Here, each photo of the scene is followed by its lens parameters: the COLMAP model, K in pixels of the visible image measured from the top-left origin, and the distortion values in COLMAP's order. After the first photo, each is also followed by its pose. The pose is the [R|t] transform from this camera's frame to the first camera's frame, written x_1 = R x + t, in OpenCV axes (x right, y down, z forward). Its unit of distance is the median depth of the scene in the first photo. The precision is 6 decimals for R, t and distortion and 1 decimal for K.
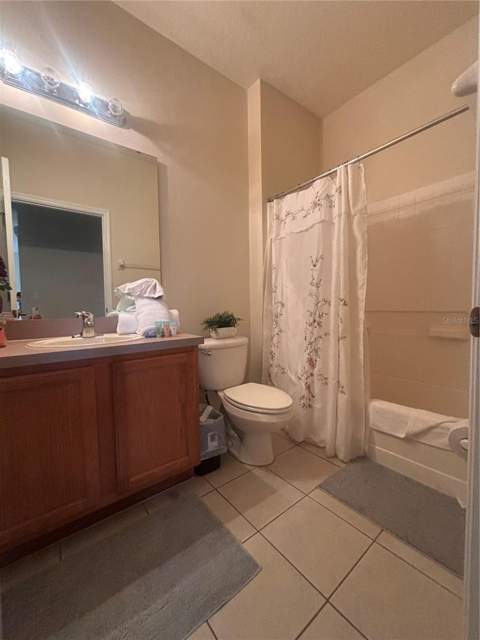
lens RADIAL K [[258.4, 0, 238.7], [0, 258.4, 321.2], [0, 0, 1]] dist [0.000304, 0.000008]
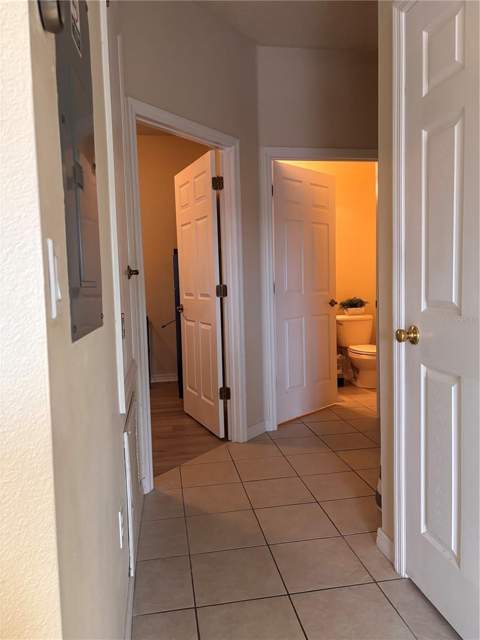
lens RADIAL K [[483.9, 0, 240.3], [0, 483.9, 319.6], [0, 0, 1]] dist [0.001292, 0.000079]
pose [[0.872167, 0.022371, -0.488696, 0.768634], [0.003018, 0.998689, 0.051103, -0.055183], [0.489199, -0.046045, 0.870956, -1.852229]]
